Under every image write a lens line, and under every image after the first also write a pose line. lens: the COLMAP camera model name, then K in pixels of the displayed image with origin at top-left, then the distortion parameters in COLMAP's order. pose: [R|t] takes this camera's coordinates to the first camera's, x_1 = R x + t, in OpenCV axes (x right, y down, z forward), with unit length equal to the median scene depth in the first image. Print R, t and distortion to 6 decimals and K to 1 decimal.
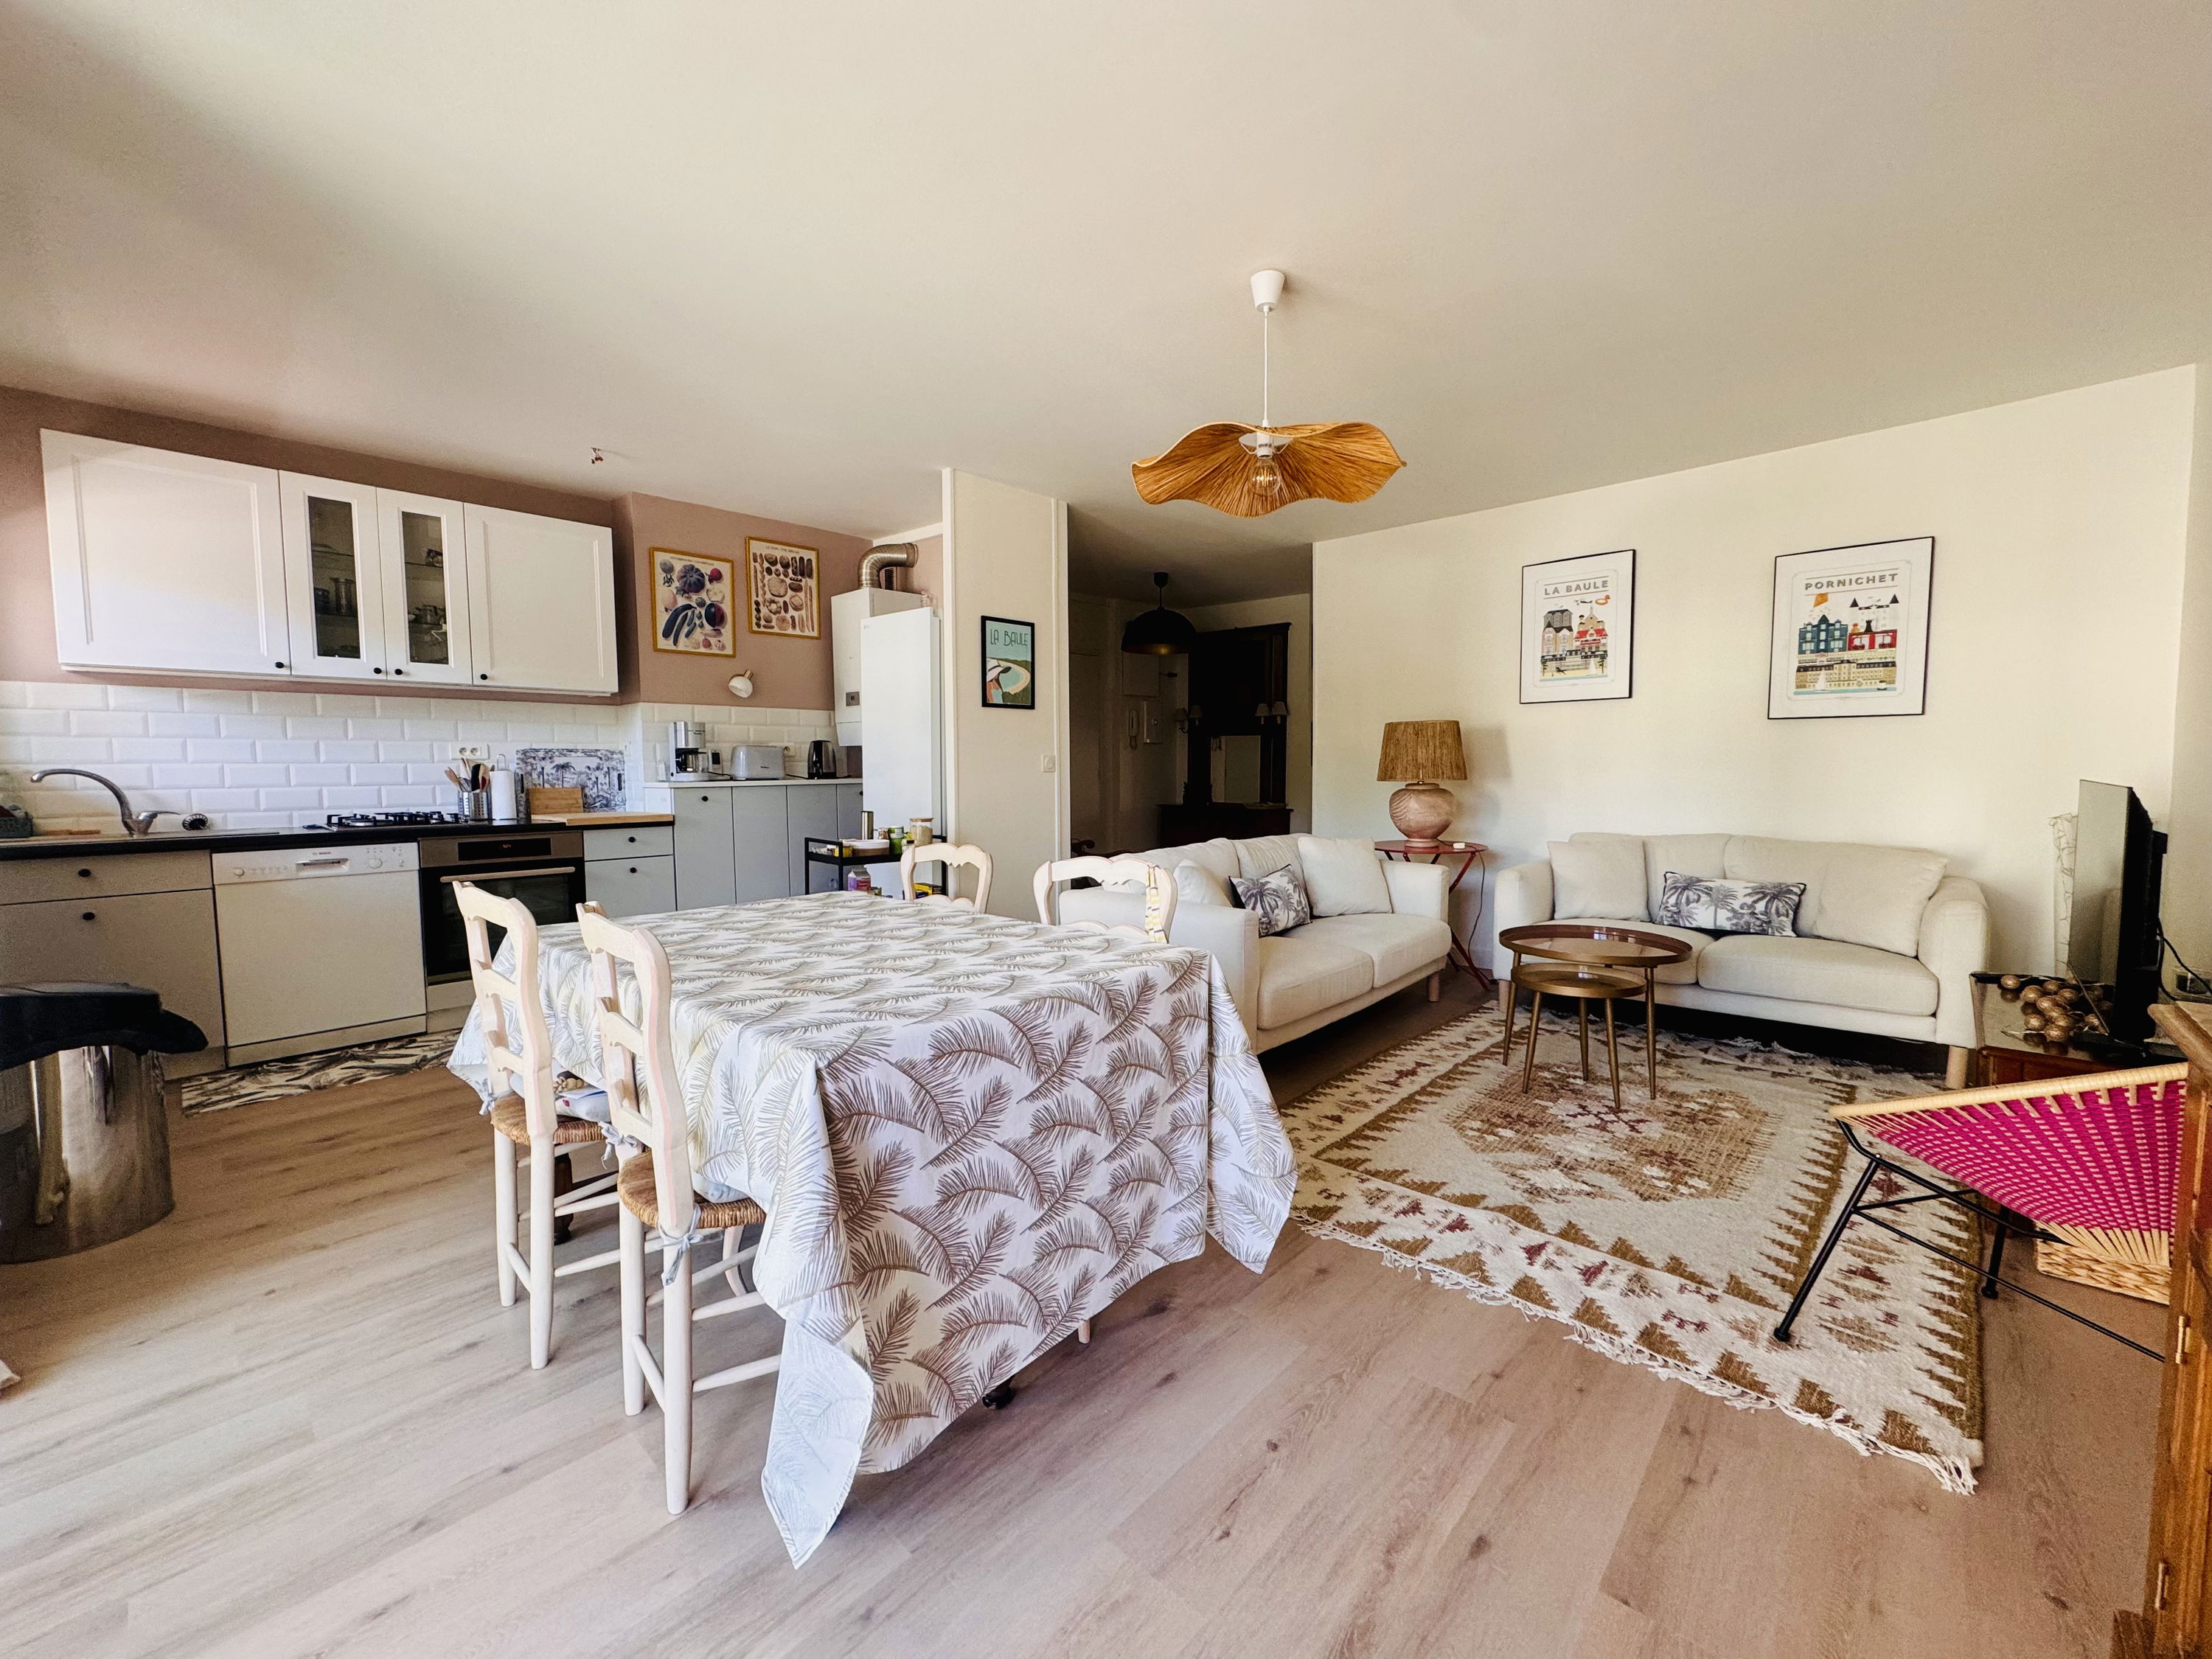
lens RADIAL K [[879.6, 0, 1108.1], [0, 879.6, 827.0], [0, 0, 1]] dist [-0.004956, 0.001229]
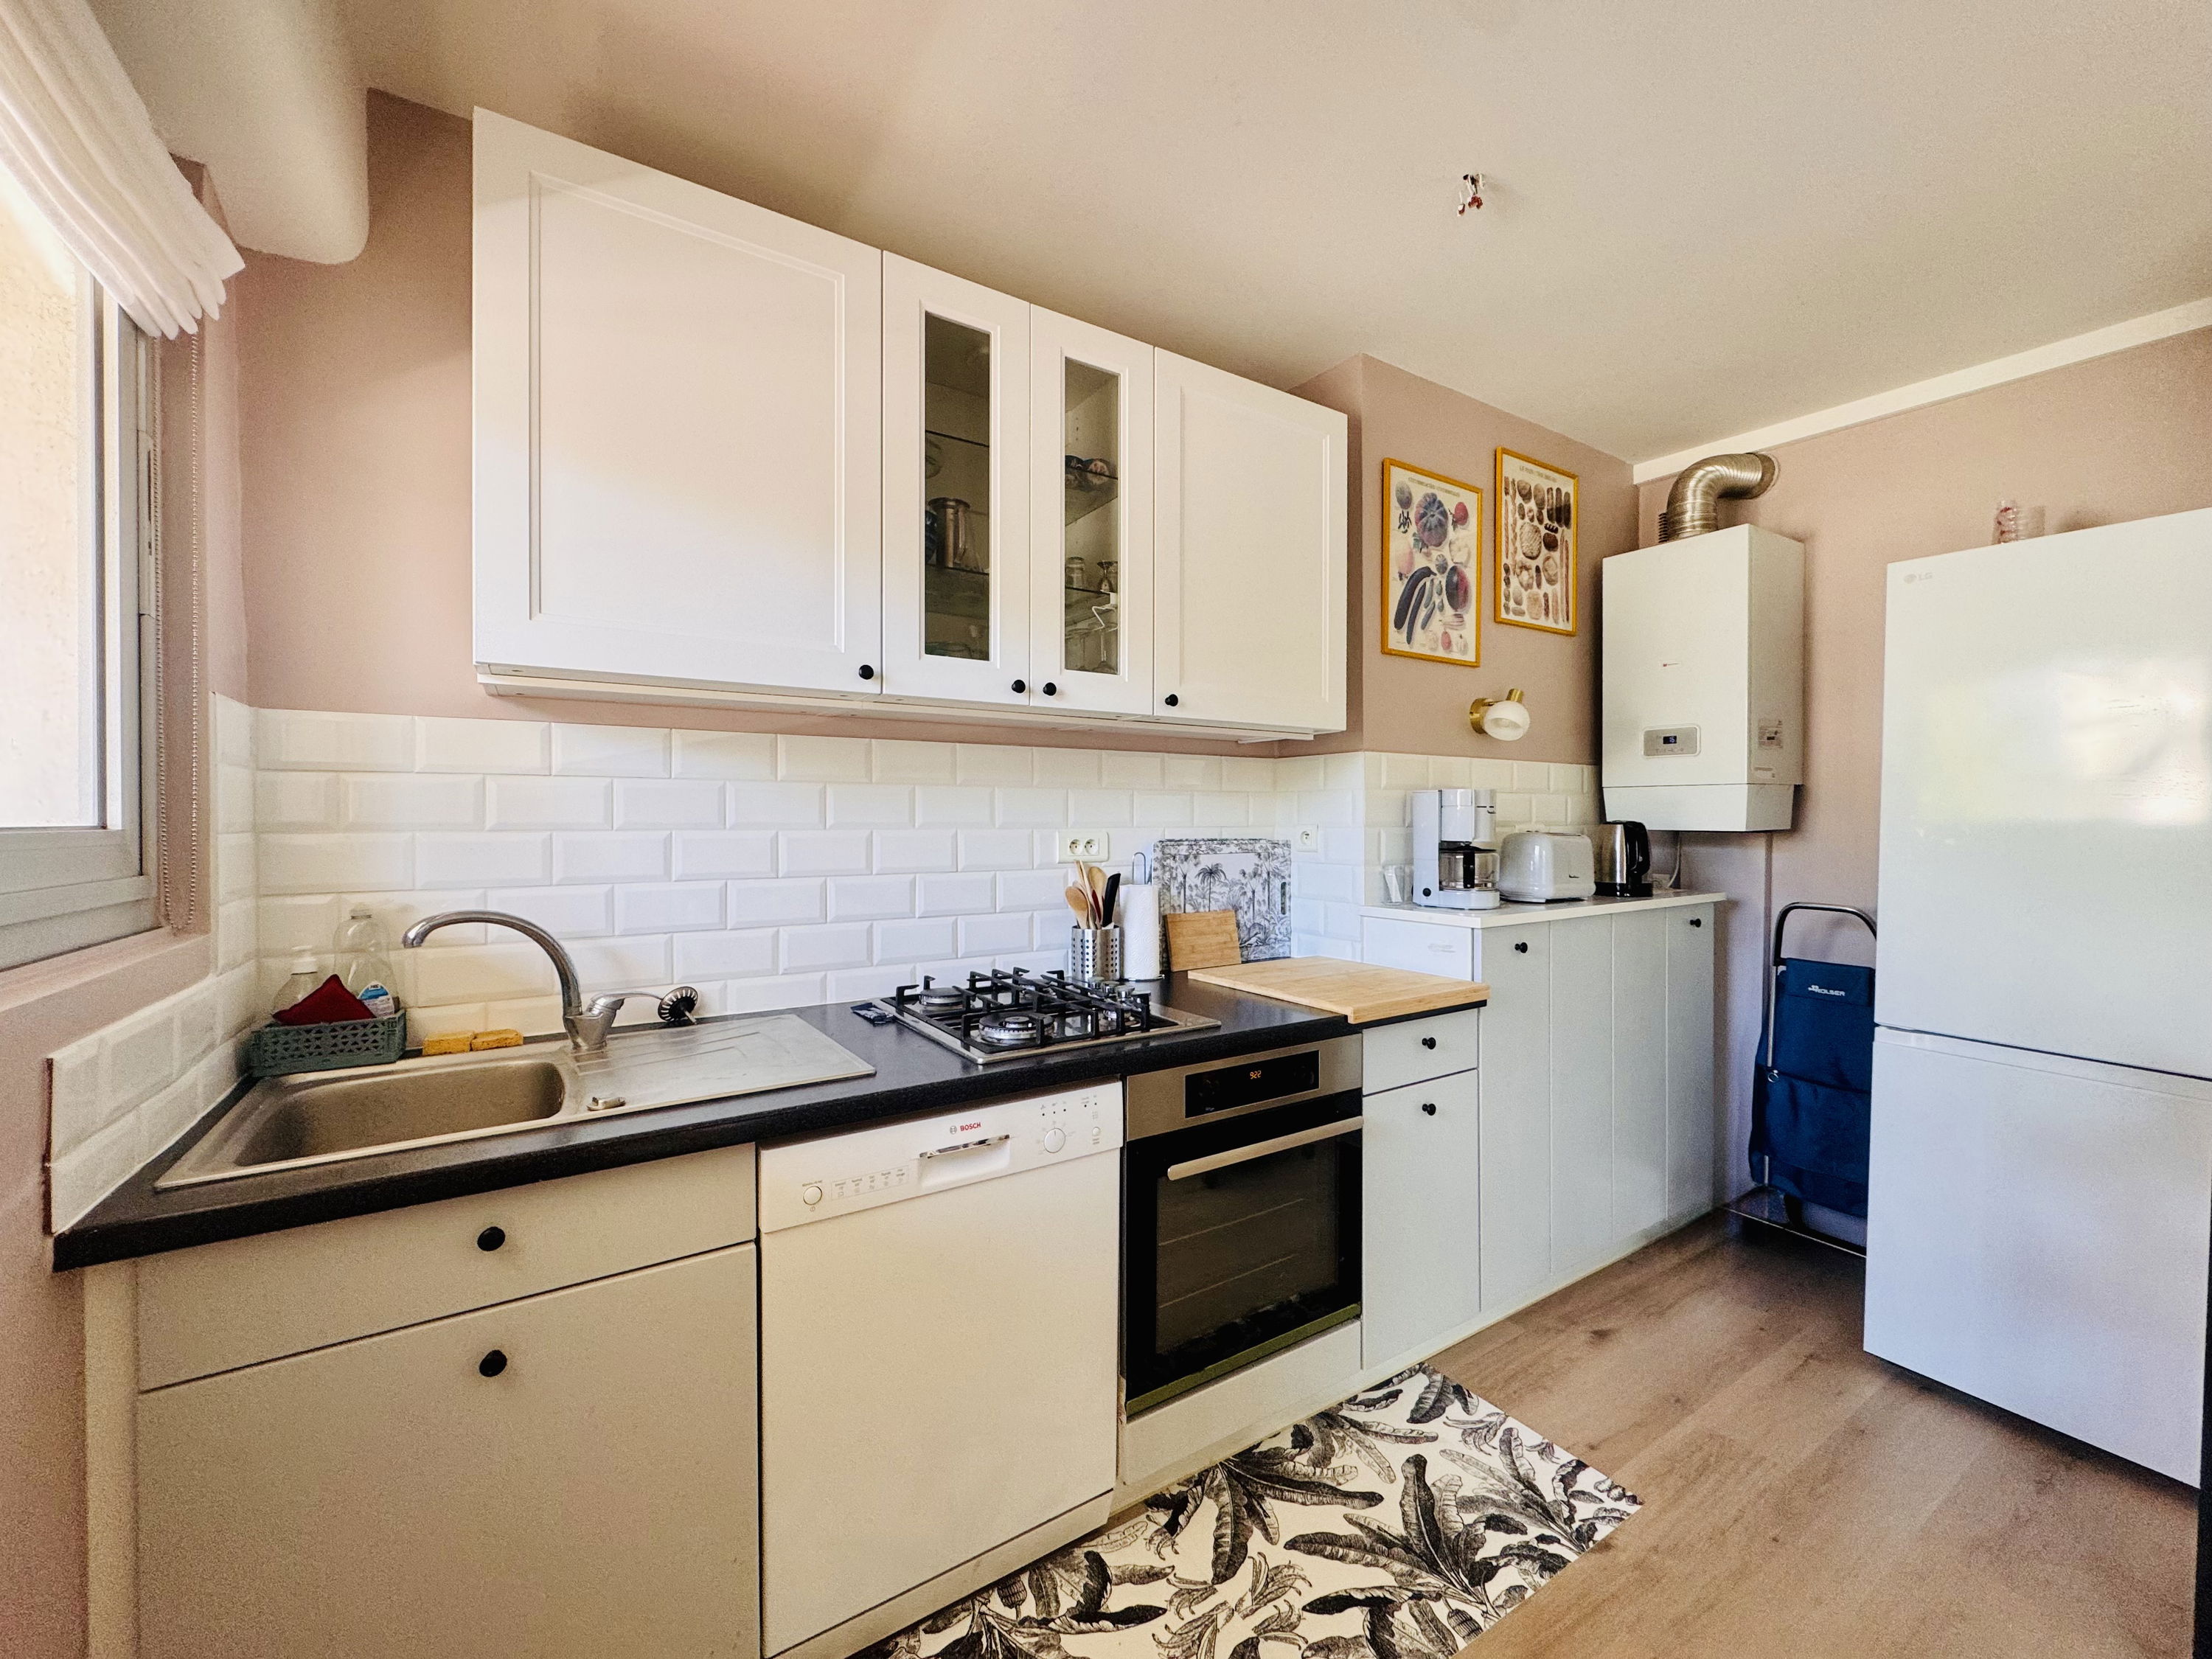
lens RADIAL K [[879.6, 0, 1107.1], [0, 879.6, 827.3], [0, 0, 1]] dist [-0.004956, 0.001229]
pose [[0.968462, 0.008655, -0.249010, -0.546863], [-0.023410, 0.998136, -0.056354, -0.064011], [0.248058, 0.060406, 0.966860, 0.461171]]
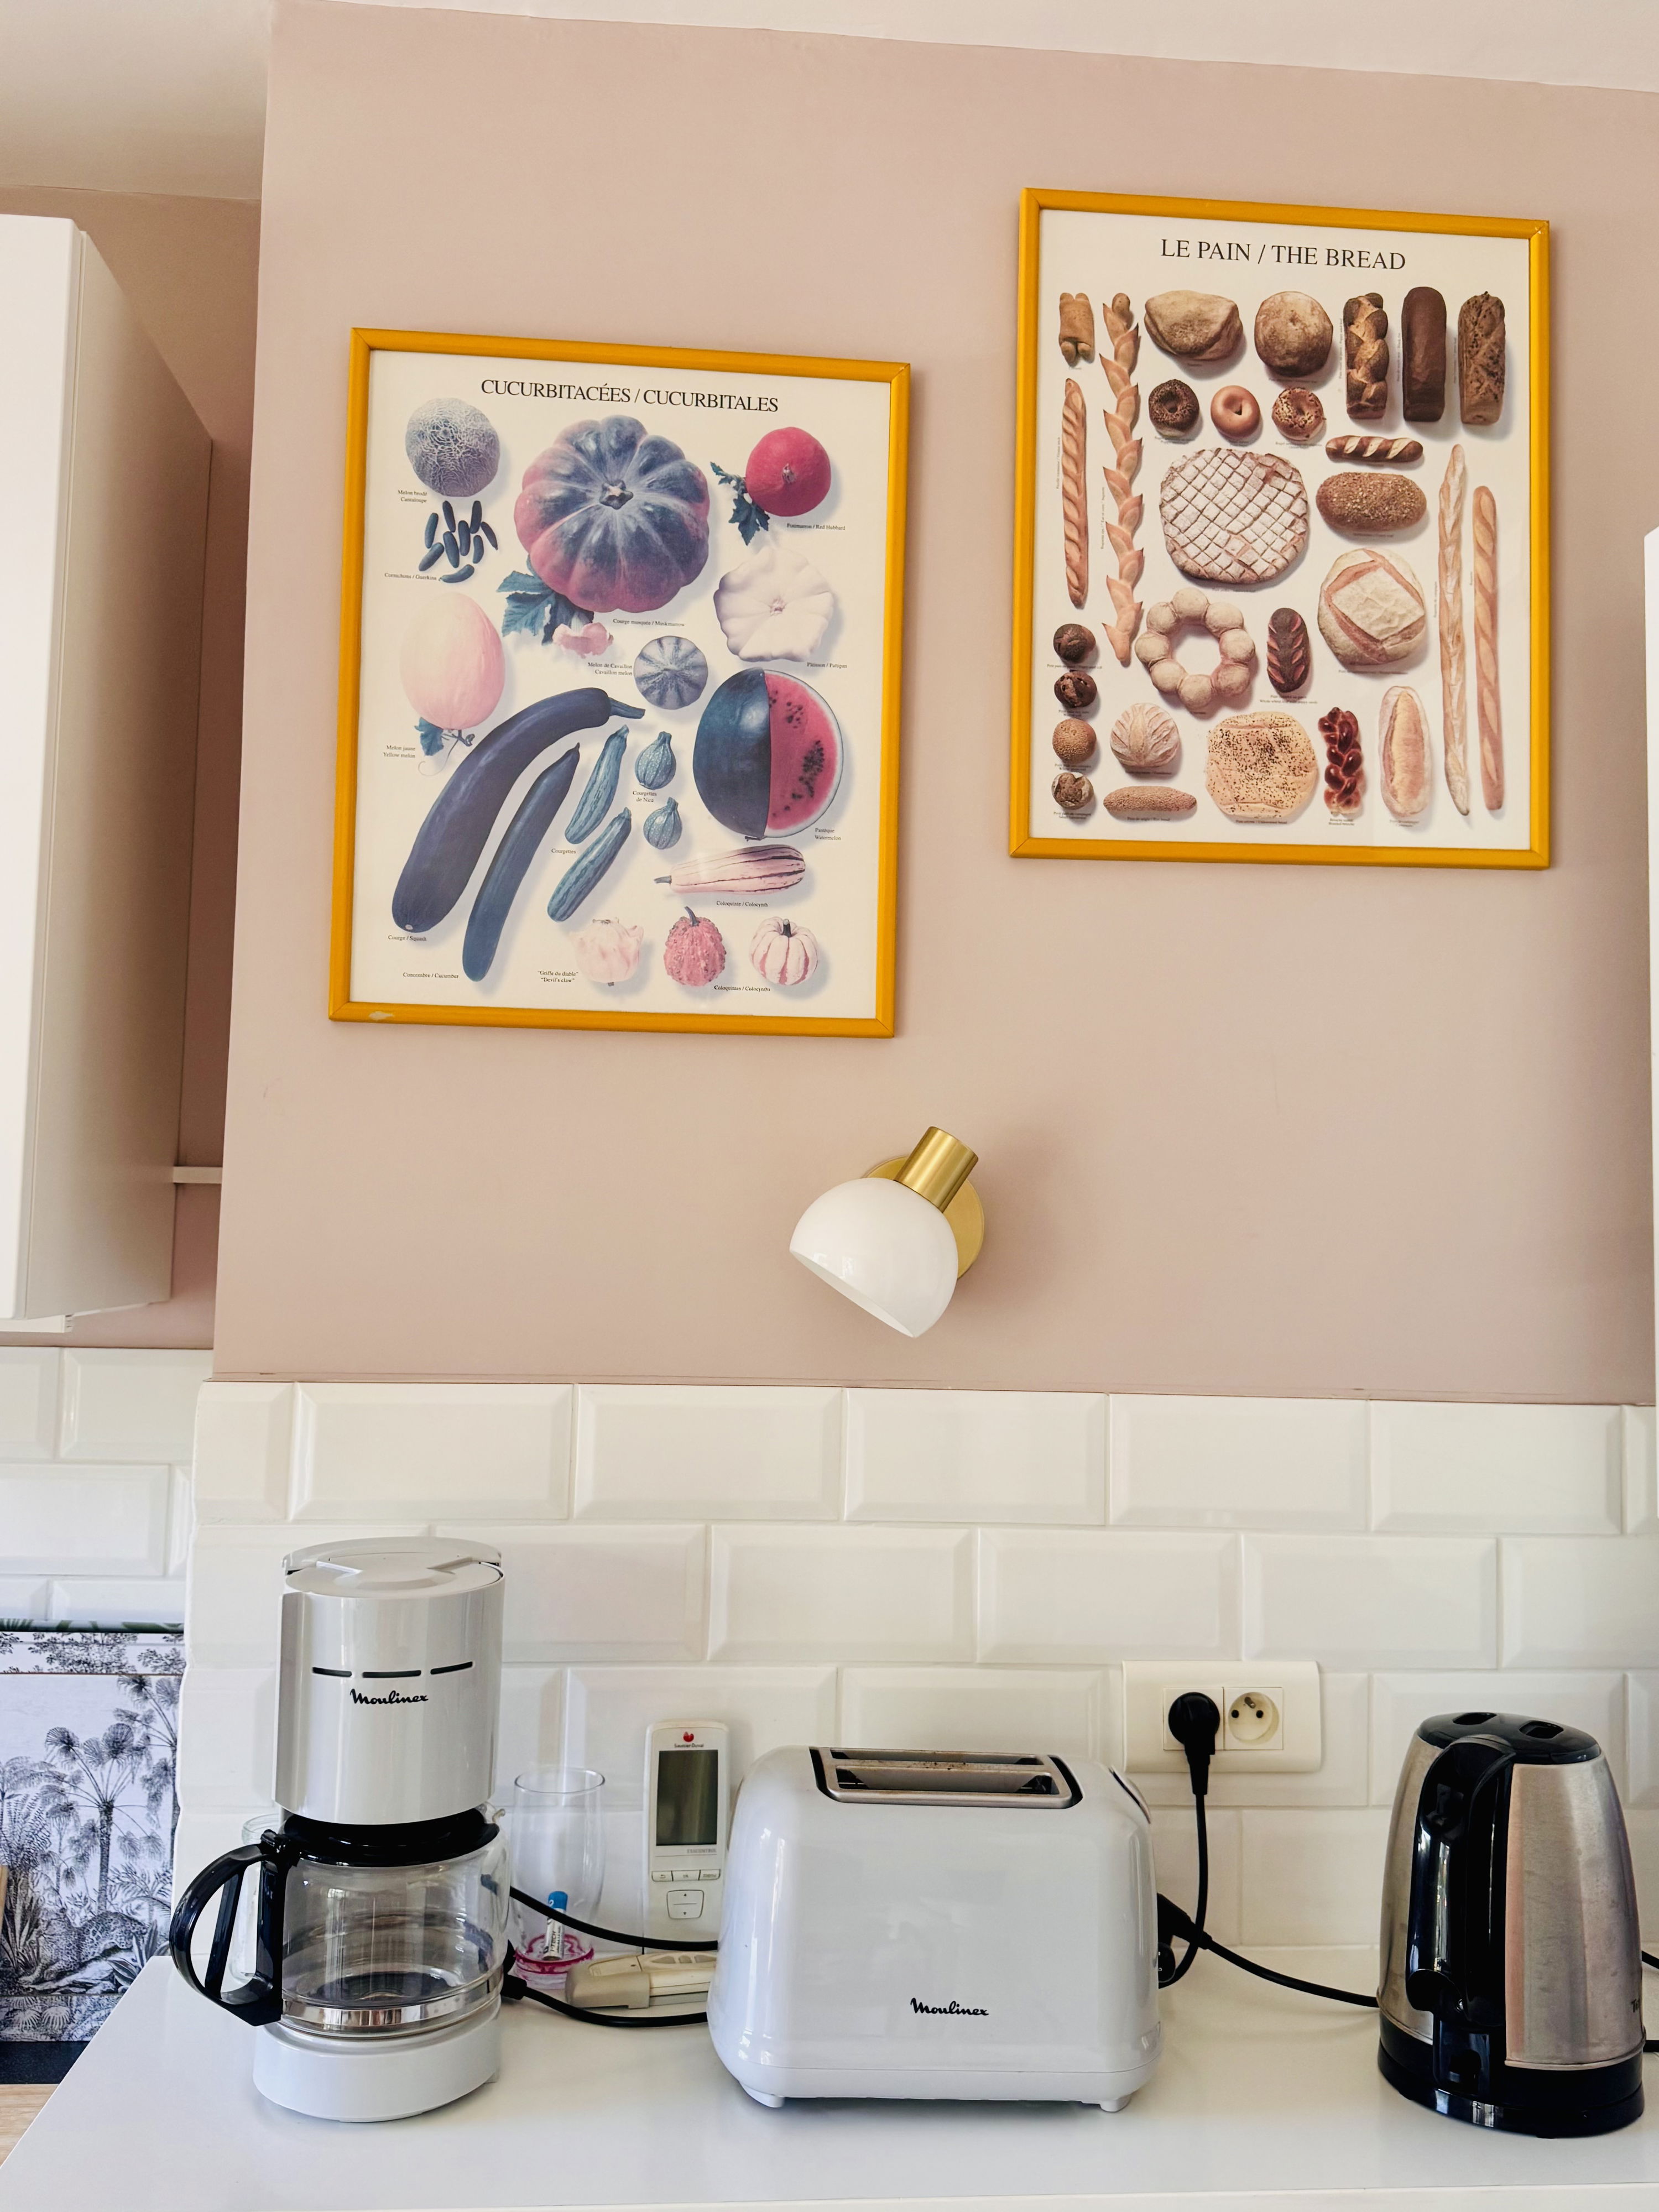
lens RADIAL K [[1844.0, 0, 820.5], [0, 1844.0, 1103.3], [0, 0, 1]] dist [0.089612, -0.125777]
pose [[0.733962, -0.020092, -0.678893, -0.251080], [-0.077127, 0.990631, -0.112702, -0.159524], [0.674797, 0.135080, 0.725536, 0.837803]]
